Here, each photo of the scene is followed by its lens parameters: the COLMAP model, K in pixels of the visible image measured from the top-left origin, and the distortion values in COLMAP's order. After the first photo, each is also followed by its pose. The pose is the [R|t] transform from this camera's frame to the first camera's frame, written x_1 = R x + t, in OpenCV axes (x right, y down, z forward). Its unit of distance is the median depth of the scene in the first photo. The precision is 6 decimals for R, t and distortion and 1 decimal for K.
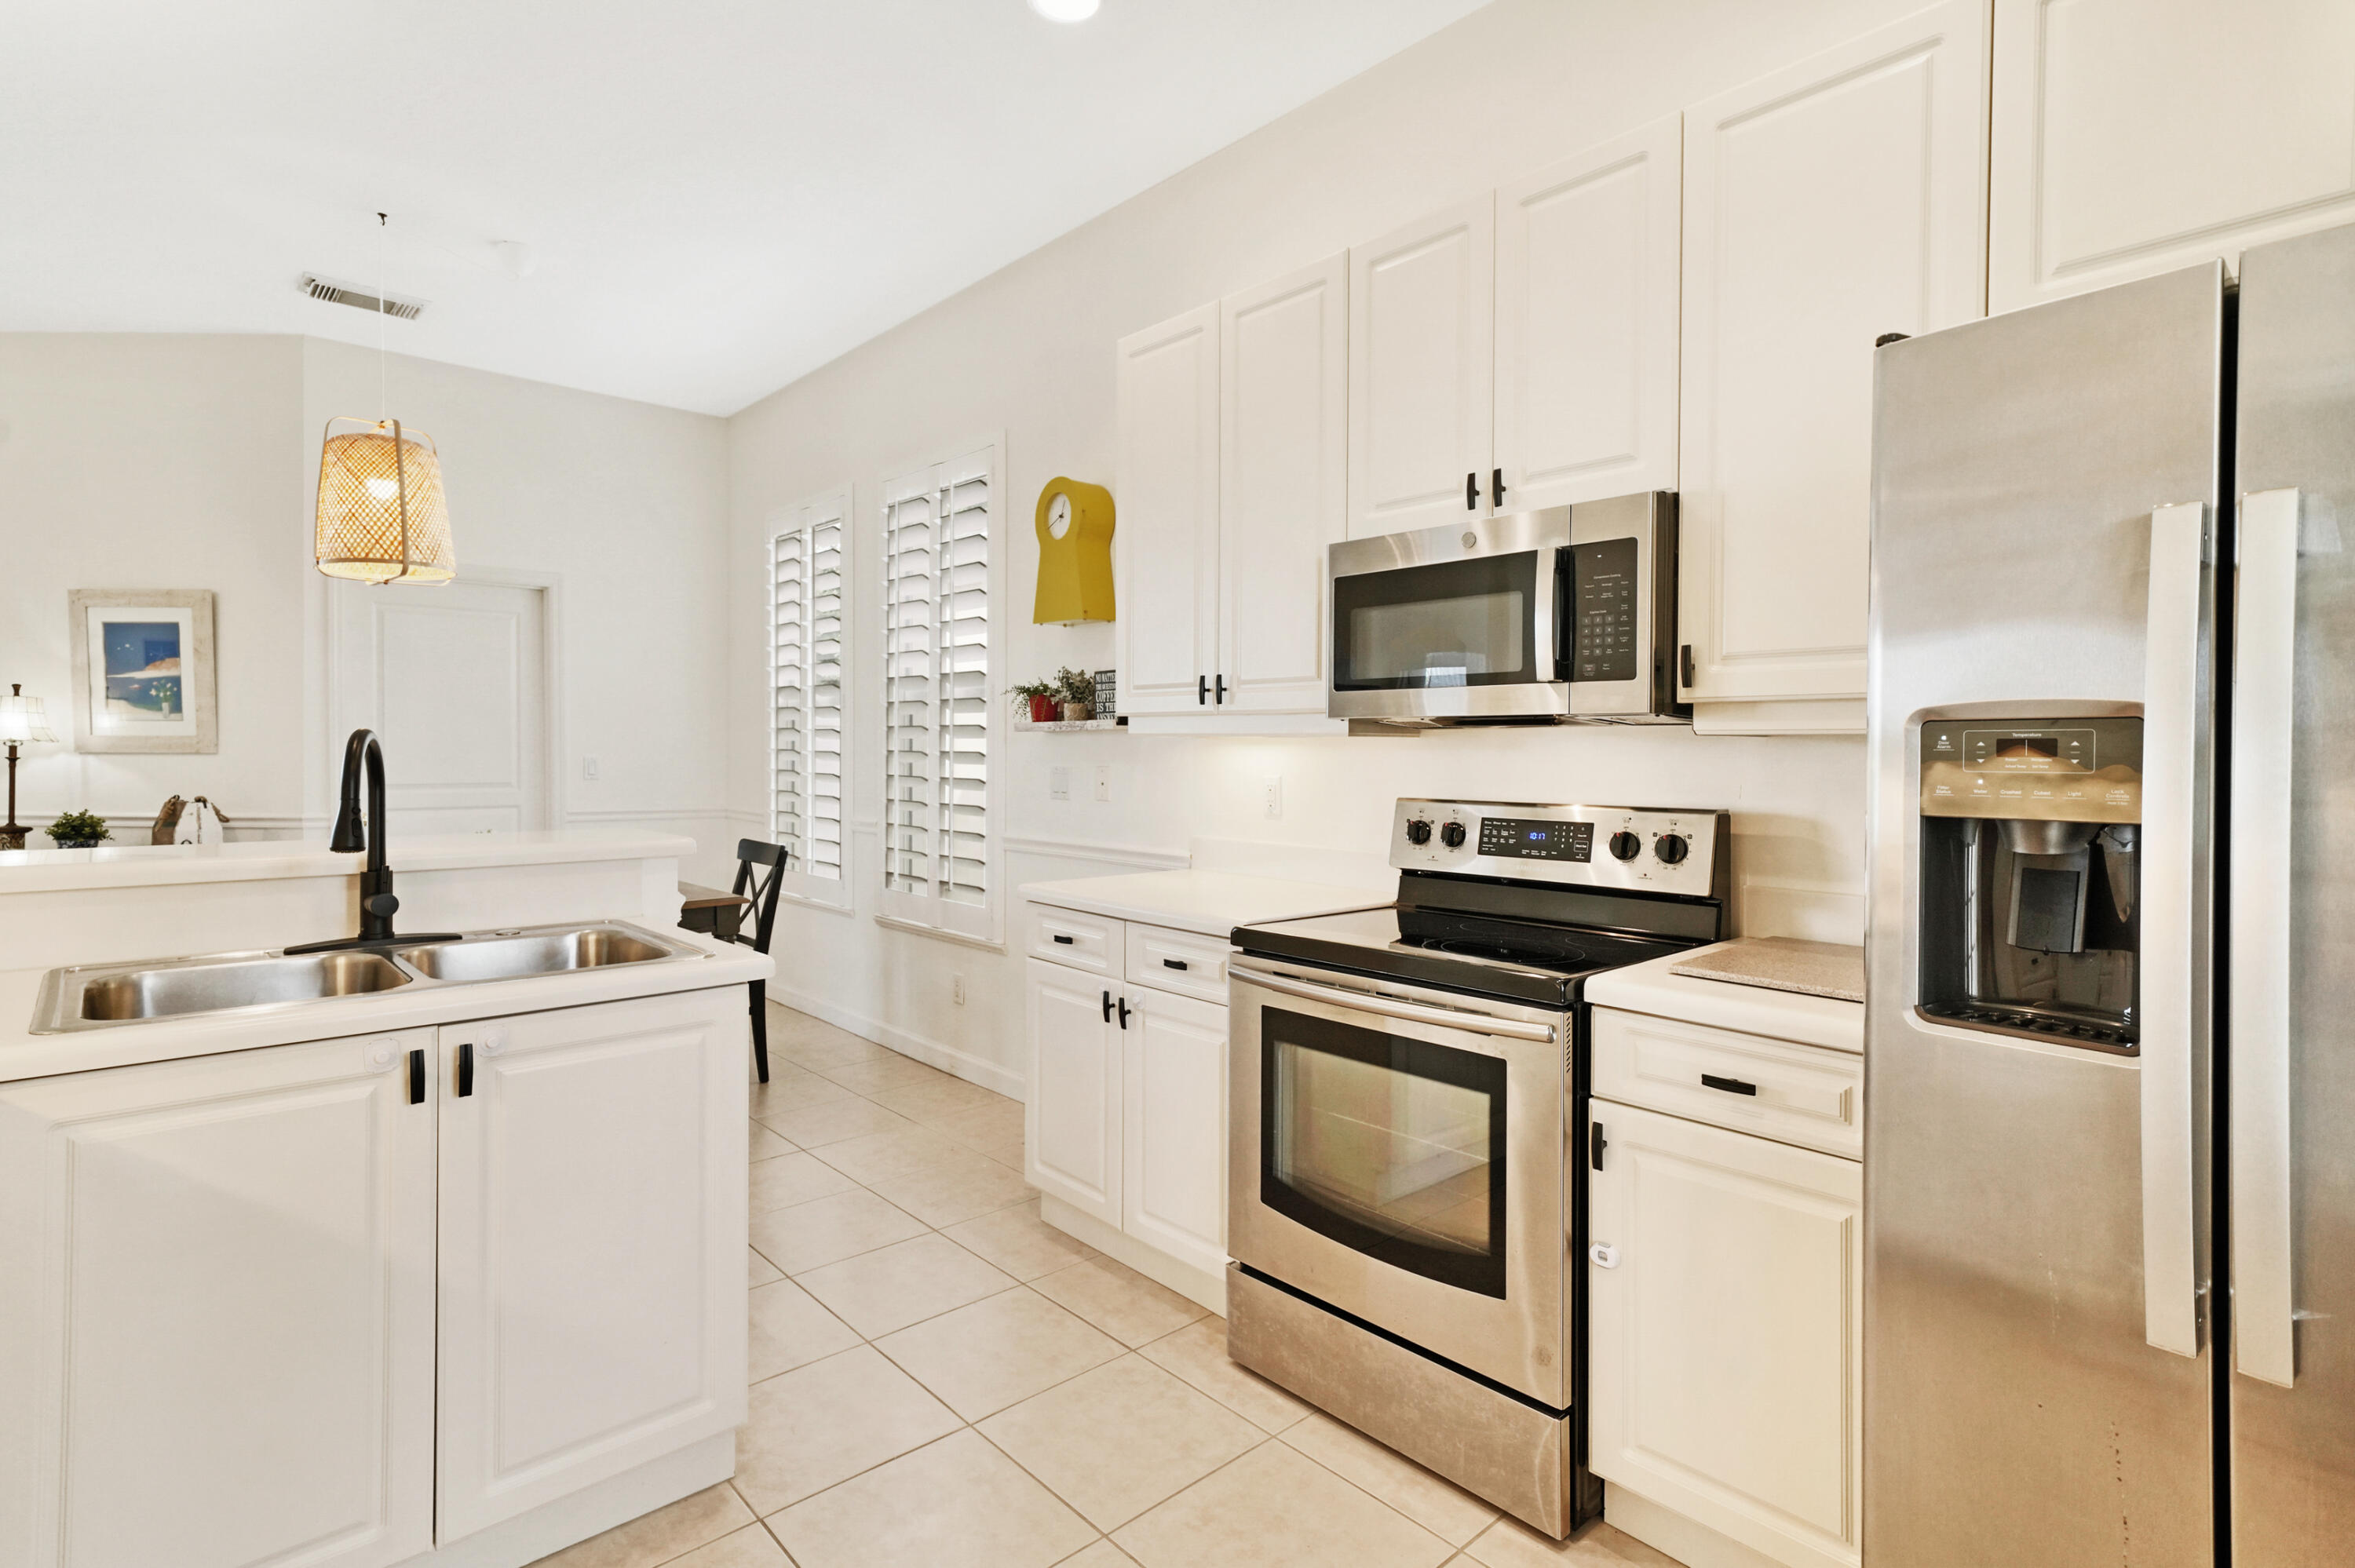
lens RADIAL K [[1148.2, 0, 1177.5], [0, 1148.2, 784.0], [0, 0, 1]] dist [0.023446, -0.000231]
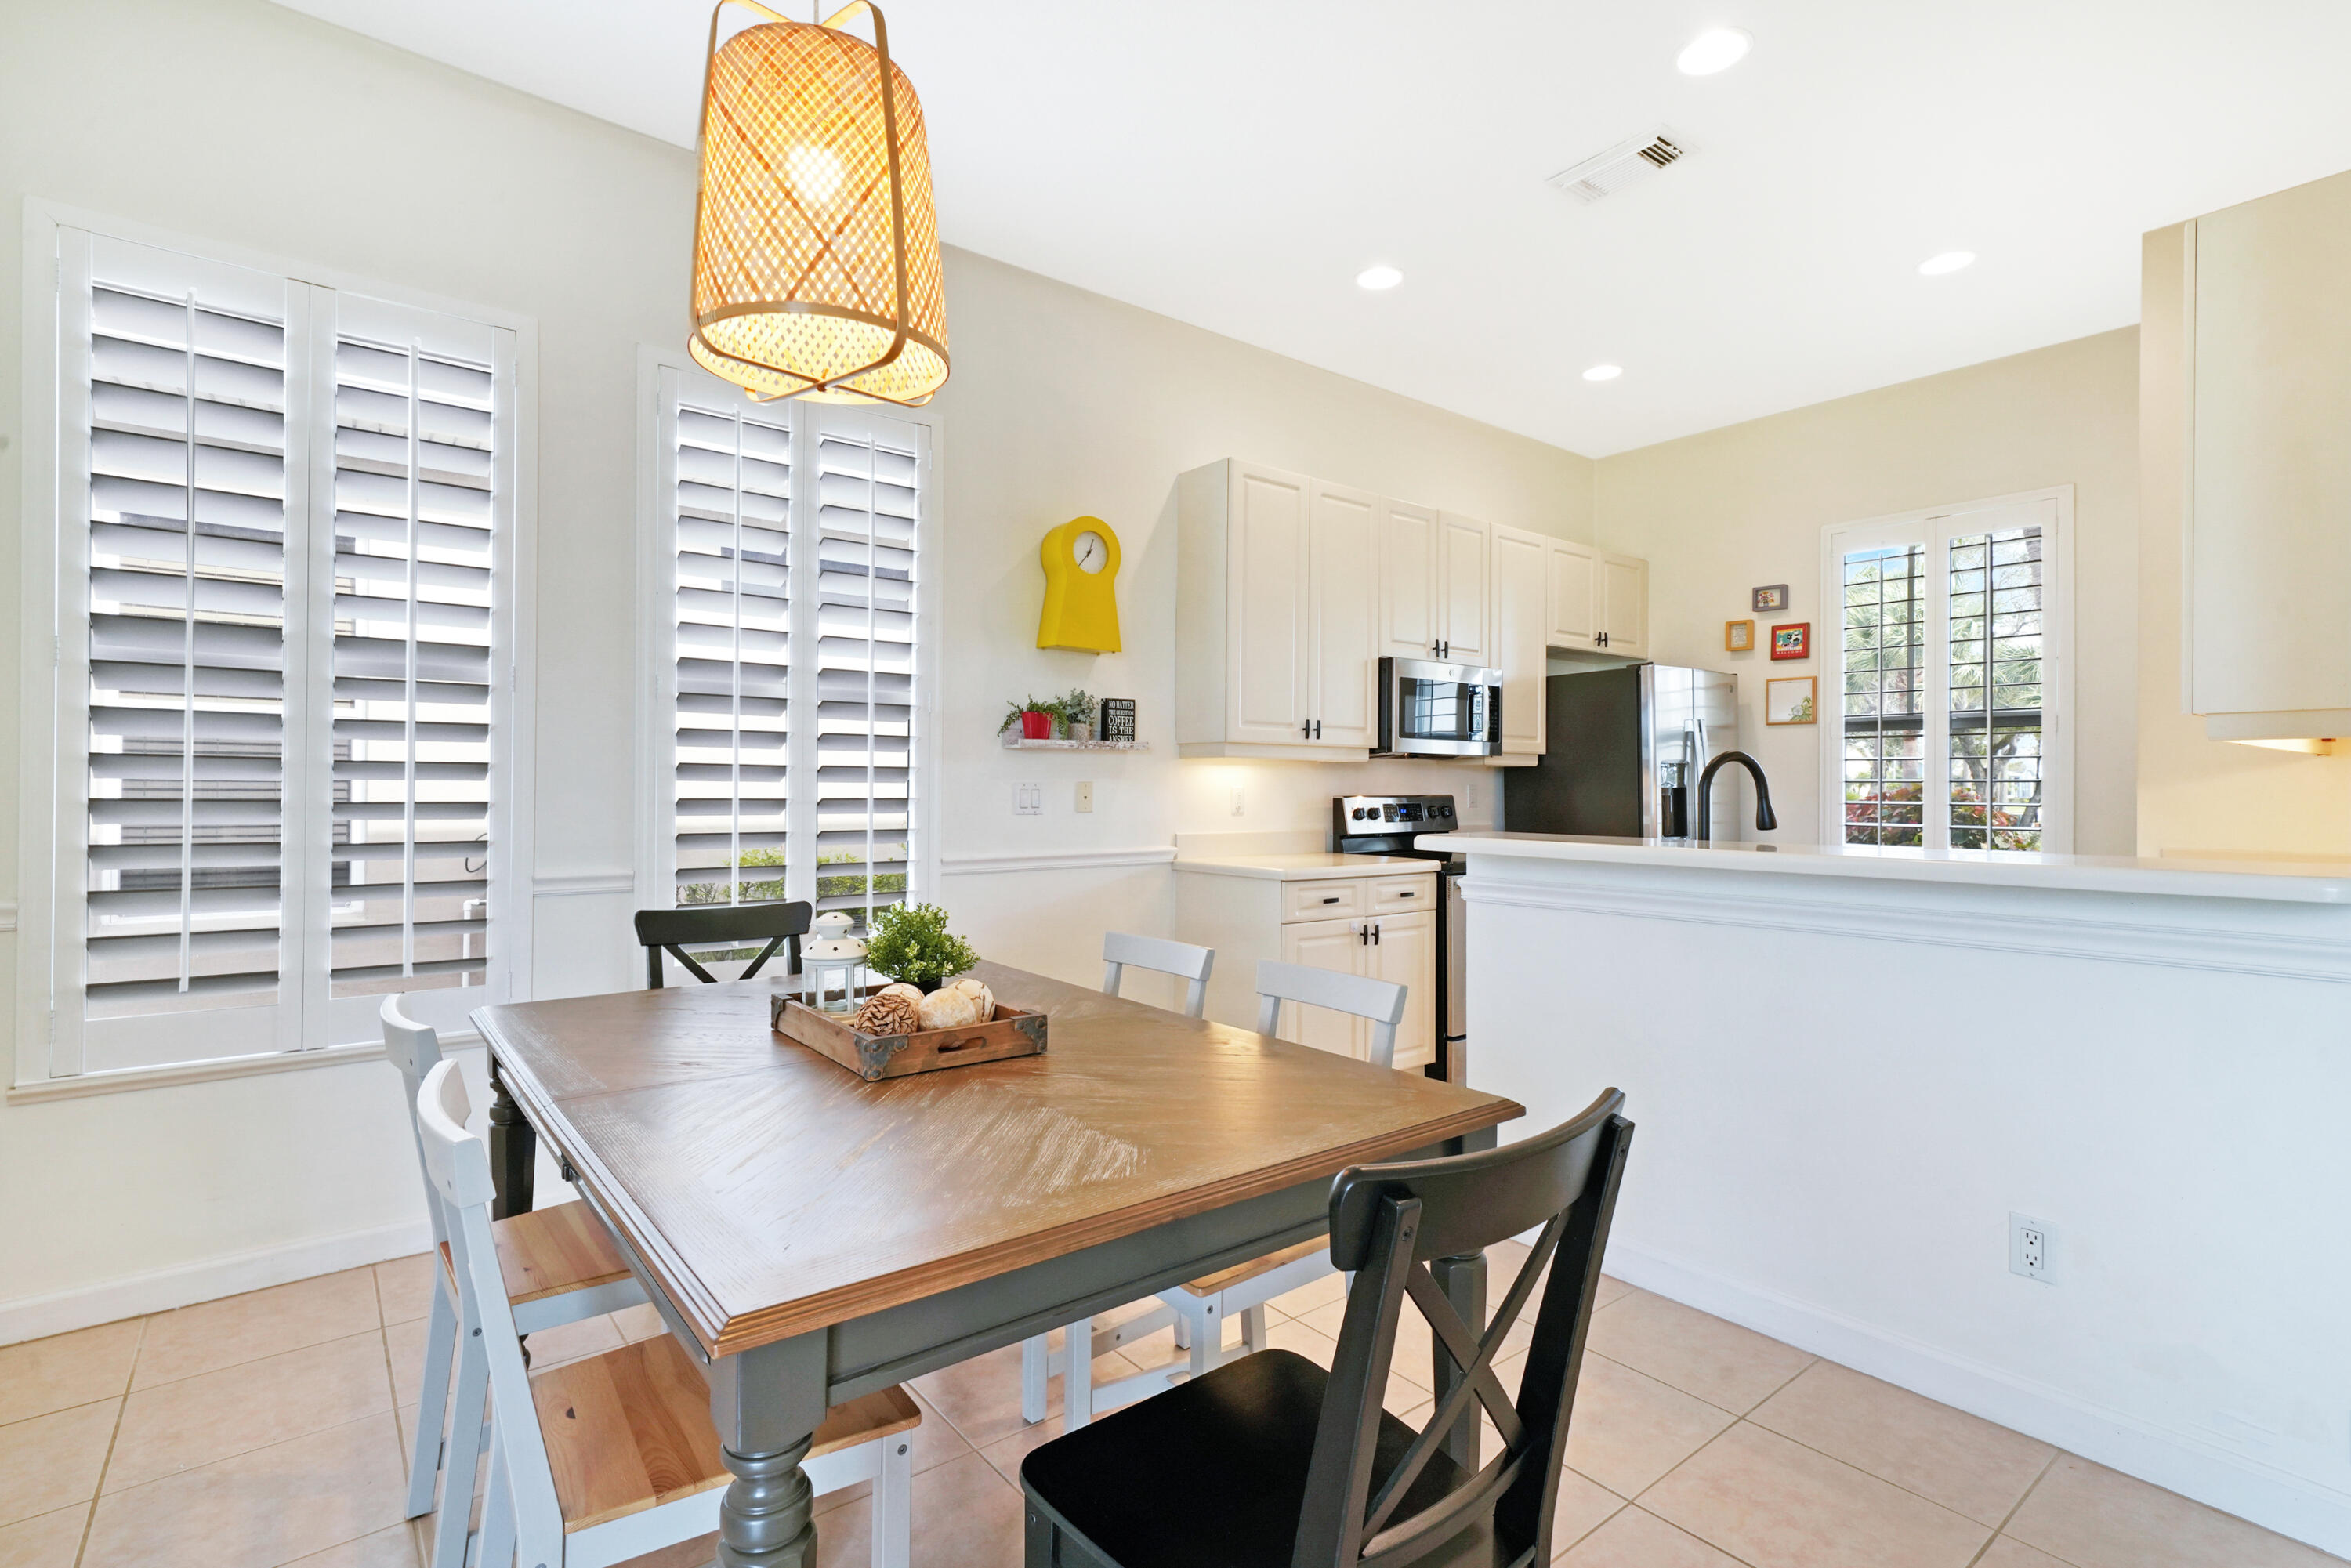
lens RADIAL K [[1105.4, 0, 1175.5], [0, 1105.4, 784.0], [0, 0, 1]] dist [0.001352, 0.000254]
pose [[0.072265, -0.006354, 0.997365, -1.670946], [0.027338, 0.999617, 0.004388, -0.023273], [-0.997011, 0.026949, 0.072411, 1.227565]]
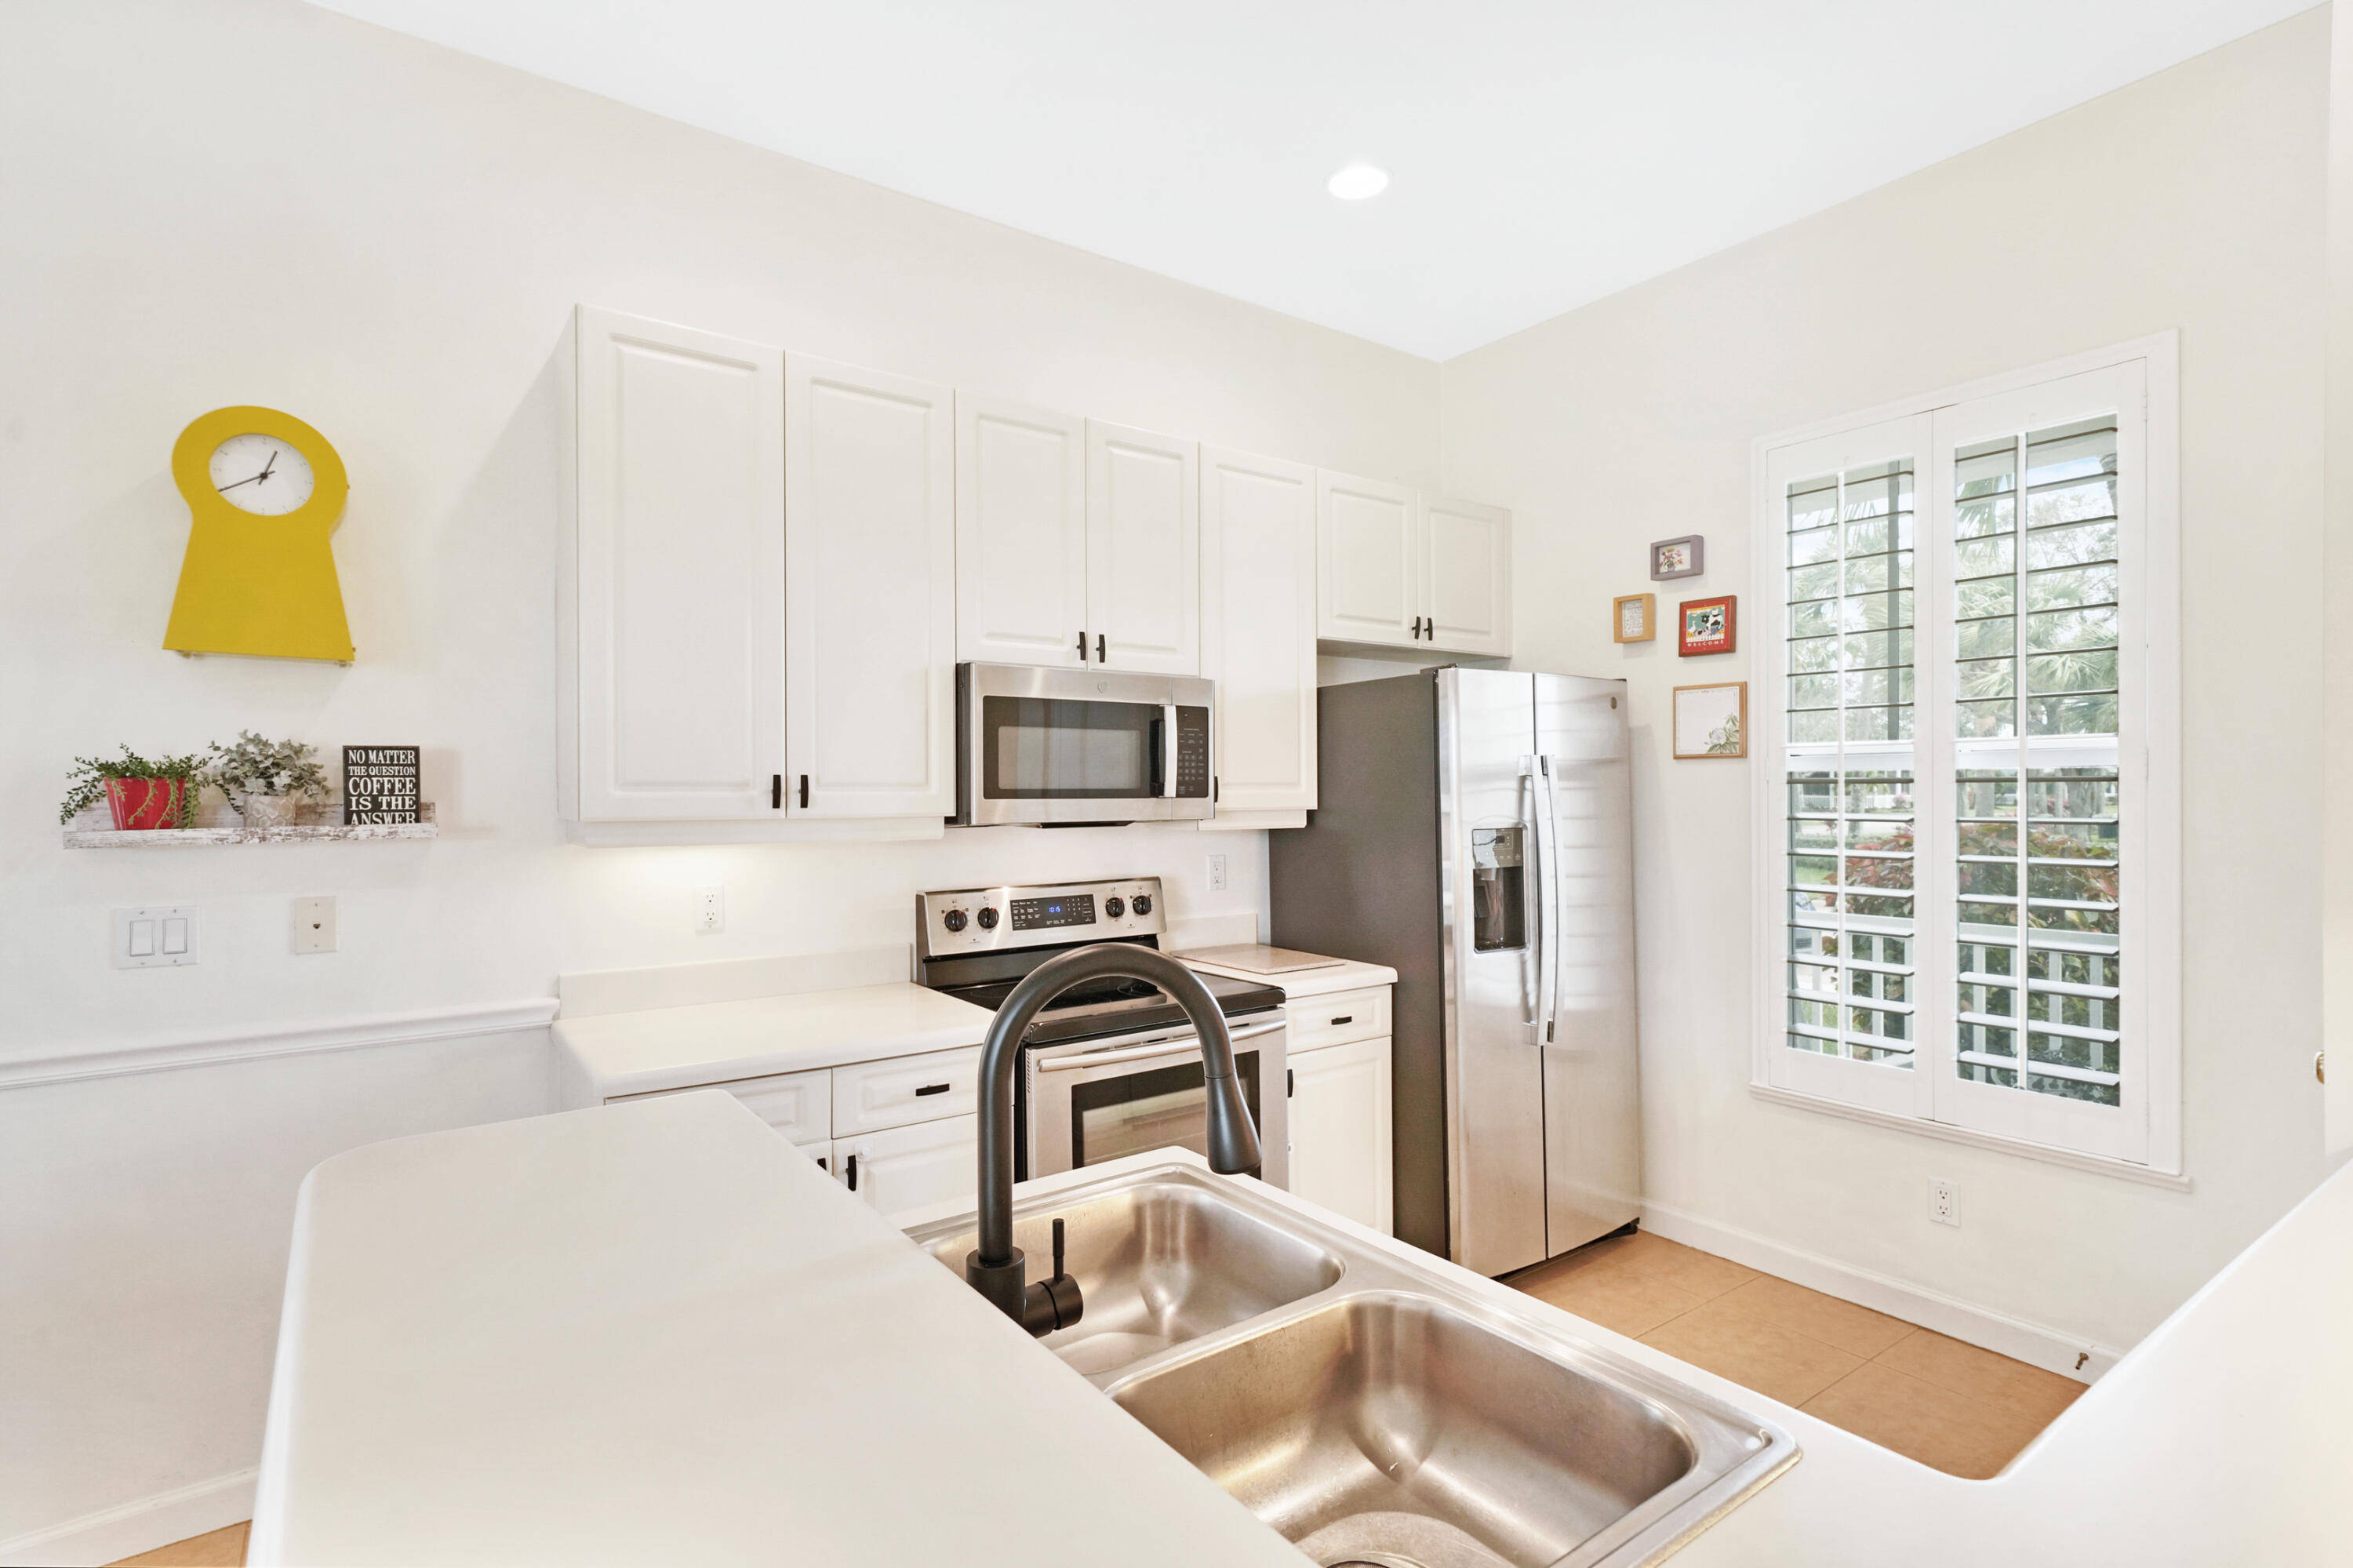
lens RADIAL K [[1147.4, 0, 1176.5], [0, 1147.4, 784.0], [0, 0, 1]] dist [0.023446, -0.000231]
pose [[0.111891, -0.002867, 0.993716, -0.928667], [0.037074, 0.999312, -0.001292, -0.086407], [-0.993029, 0.036986, 0.111920, 0.690427]]
